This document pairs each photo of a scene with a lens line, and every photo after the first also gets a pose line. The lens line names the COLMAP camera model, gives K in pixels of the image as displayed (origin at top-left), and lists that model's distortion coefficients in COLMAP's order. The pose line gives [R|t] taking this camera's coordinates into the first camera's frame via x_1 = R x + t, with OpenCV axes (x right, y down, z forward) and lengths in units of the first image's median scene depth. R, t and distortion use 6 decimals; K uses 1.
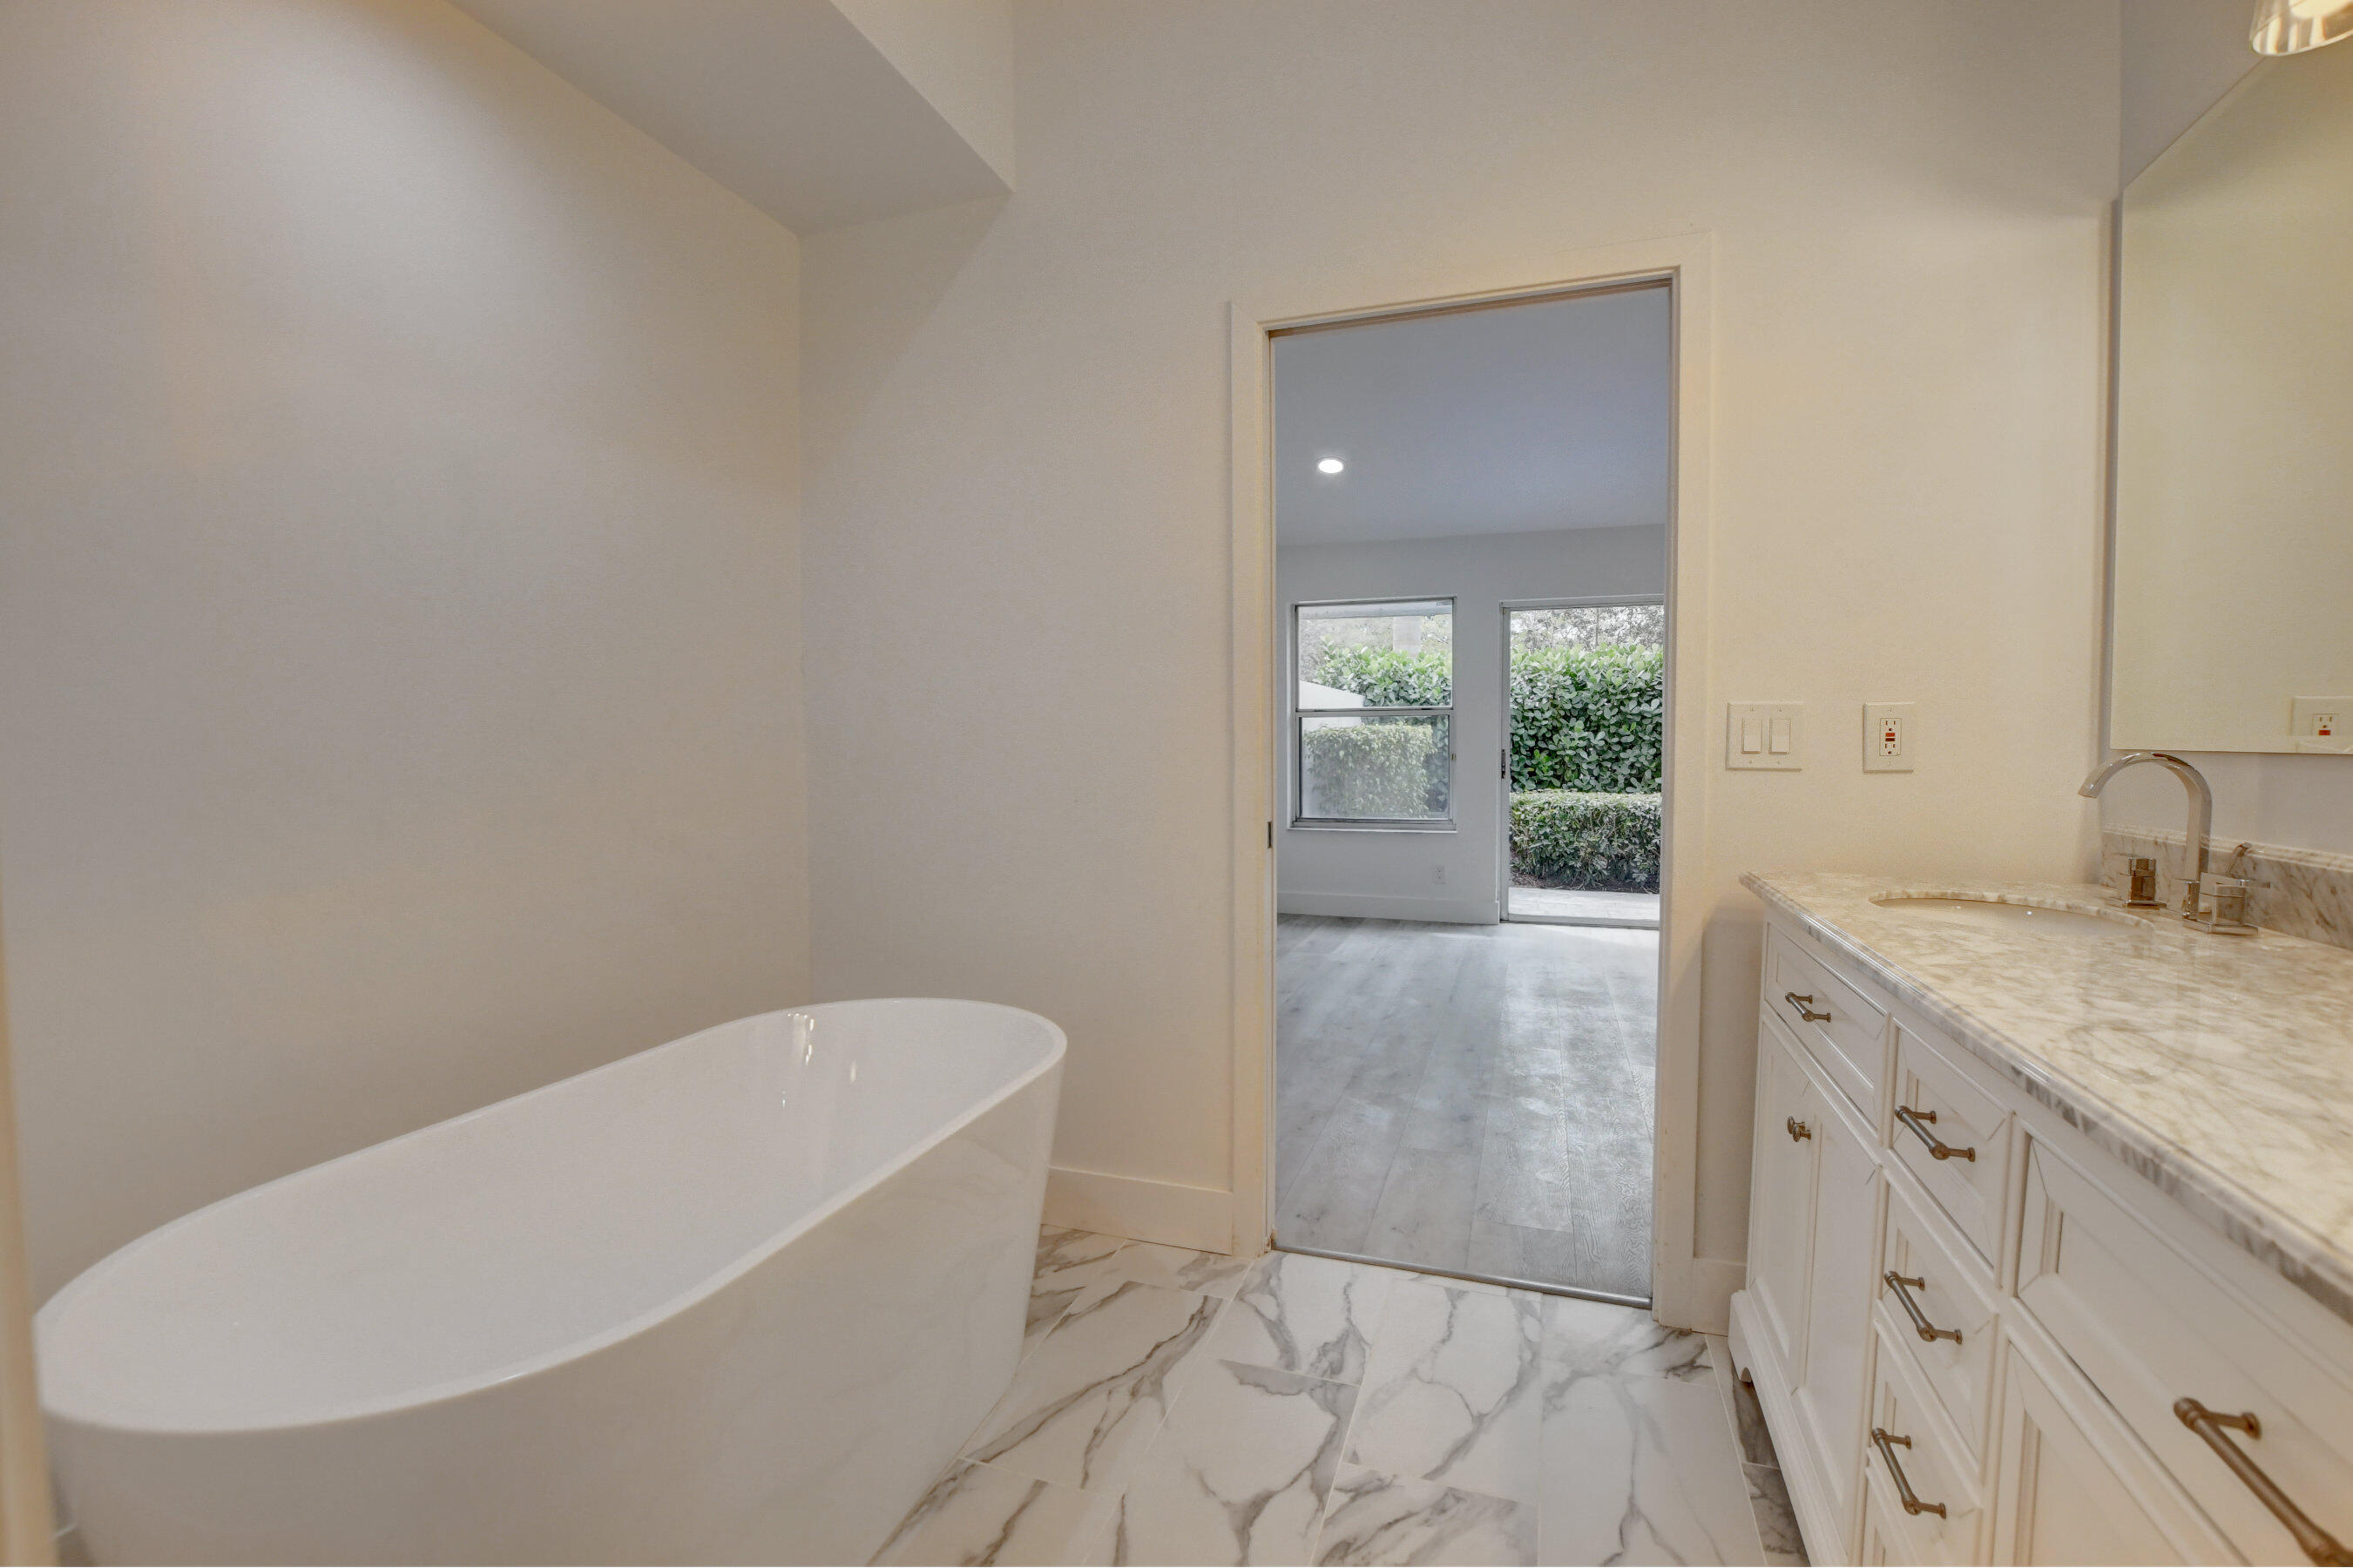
lens RADIAL K [[1033.8, 0, 1170.9], [0, 1033.8, 788.5], [0, 0, 1]] dist [-0.028578, 0.001181]
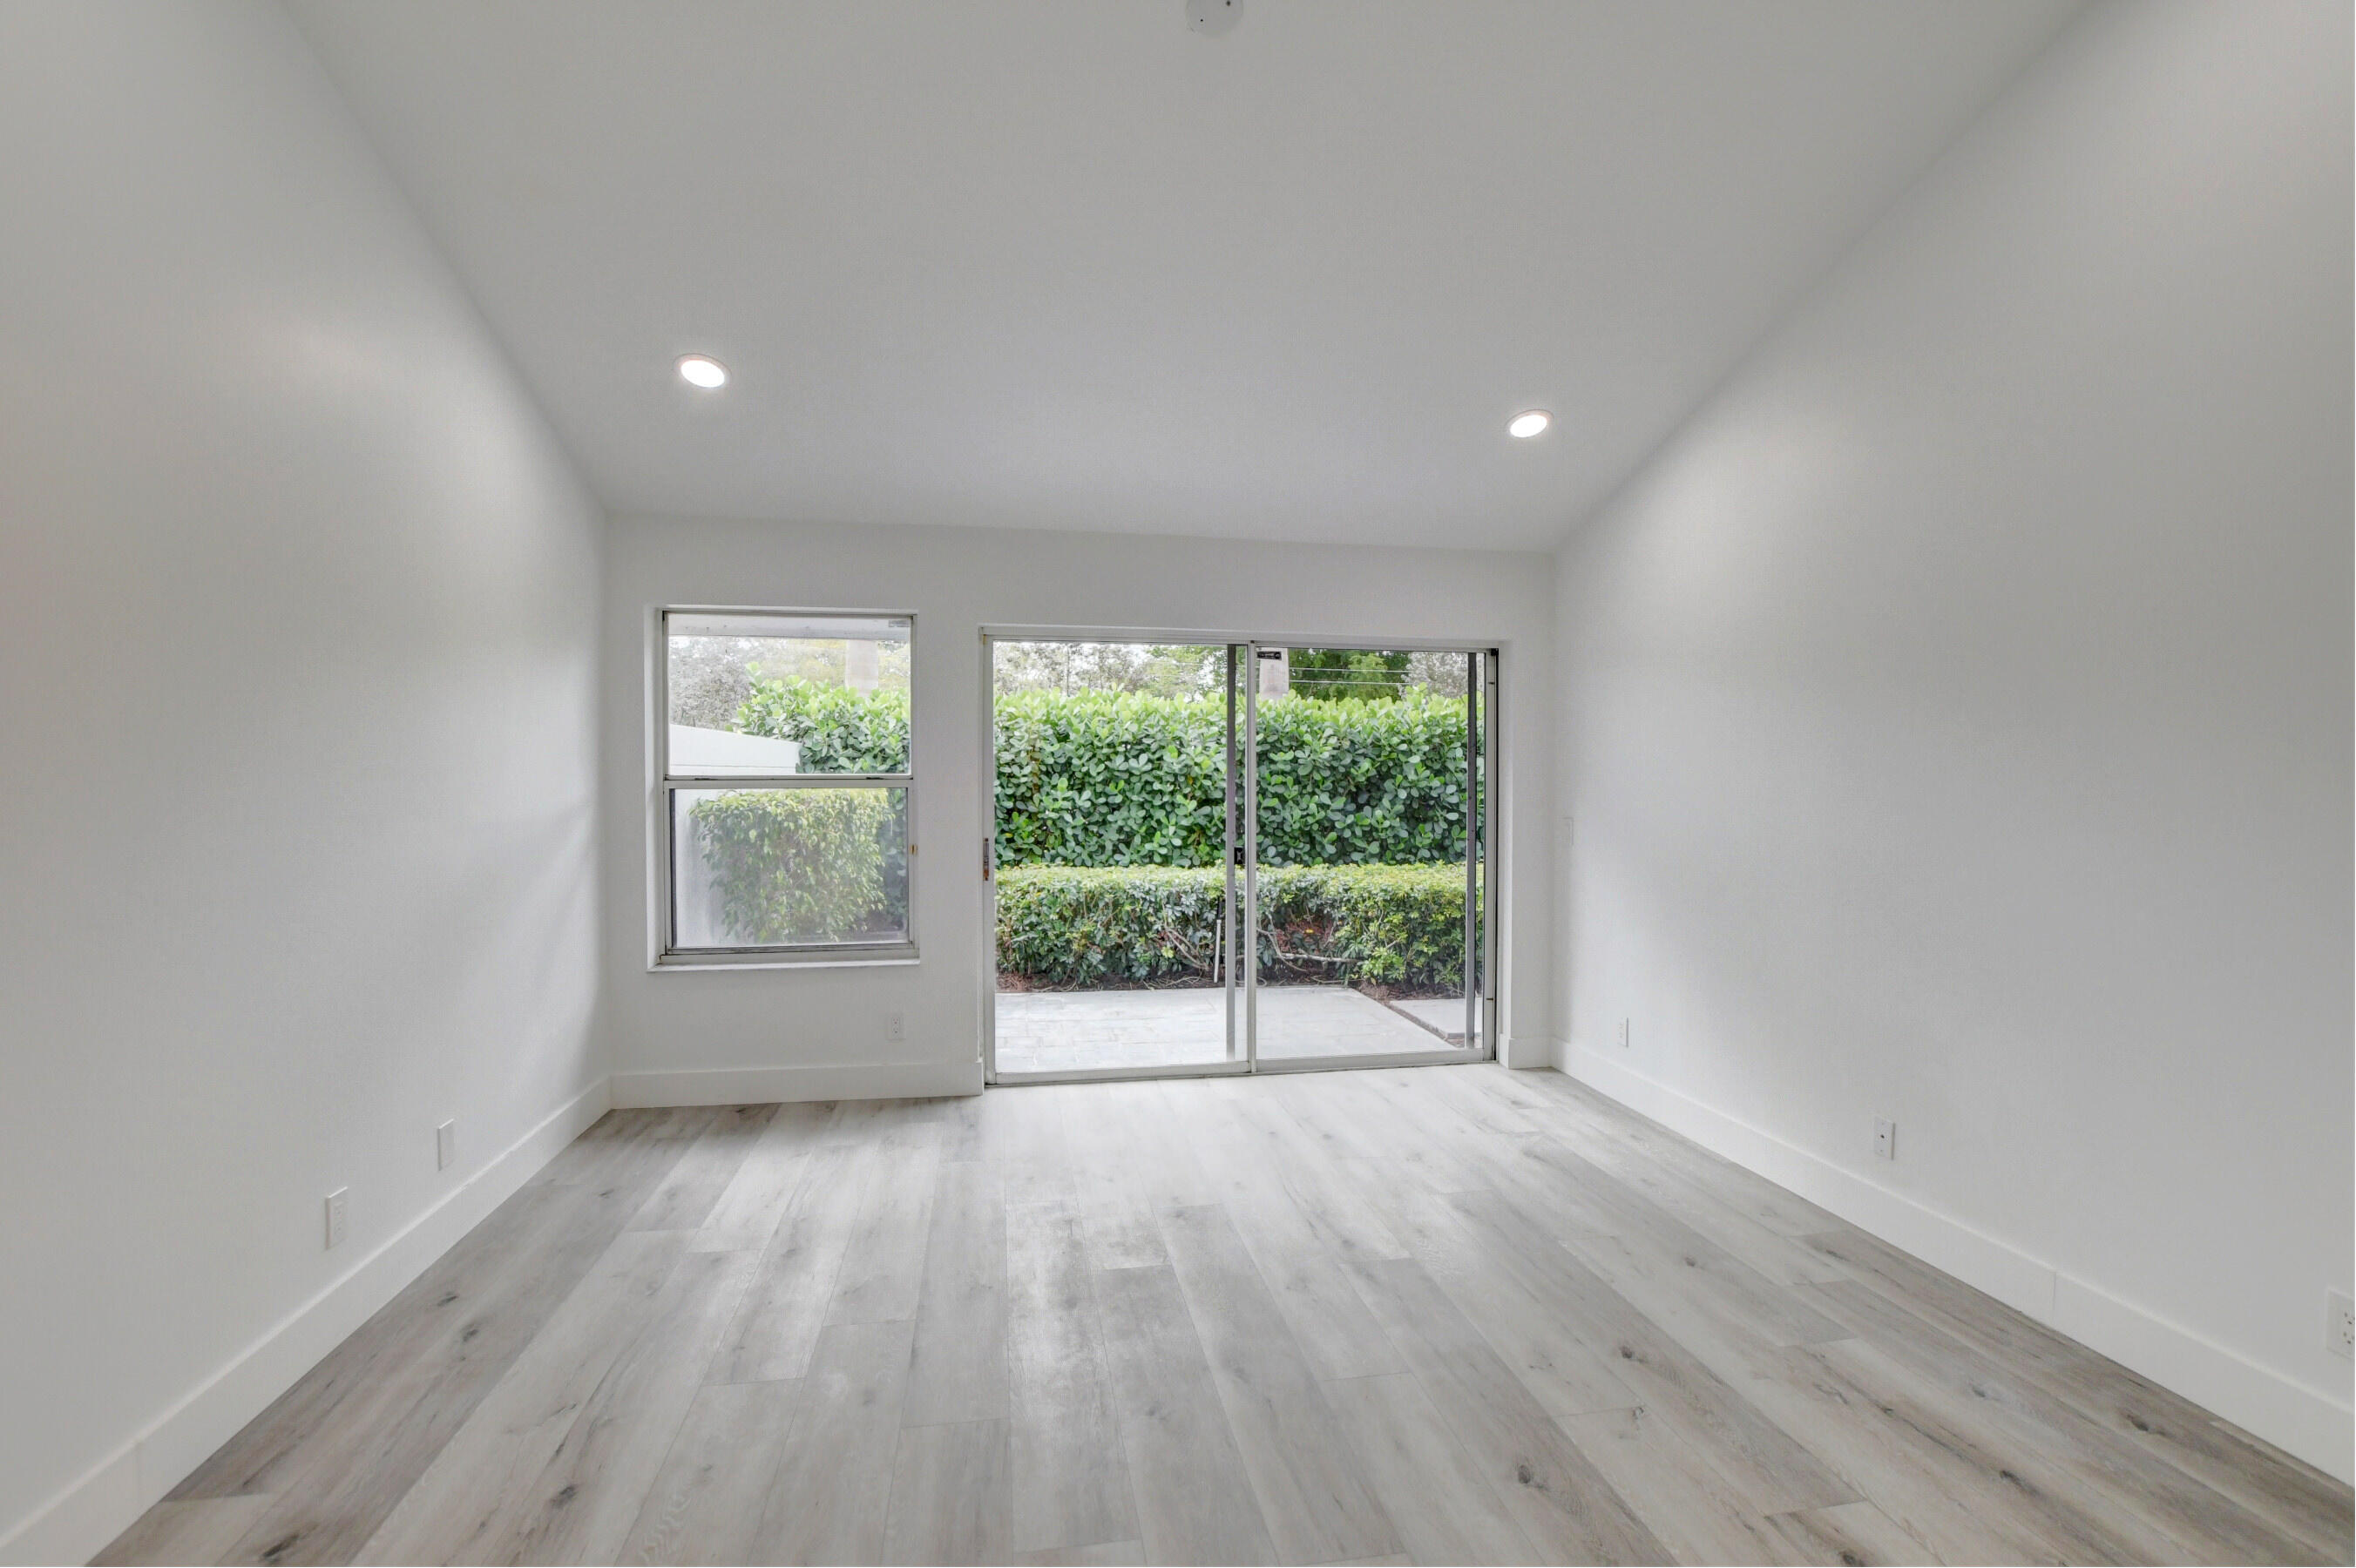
lens RADIAL K [[1035.1, 0, 1172.4], [0, 1035.1, 788.5], [0, 0, 1]] dist [-0.028578, 0.001181]
pose [[0.873474, -0.002104, 0.486867, 0.060134], [0.018346, 0.999423, -0.028595, -0.031438], [-0.486526, 0.033909, 0.873008, 0.212004]]
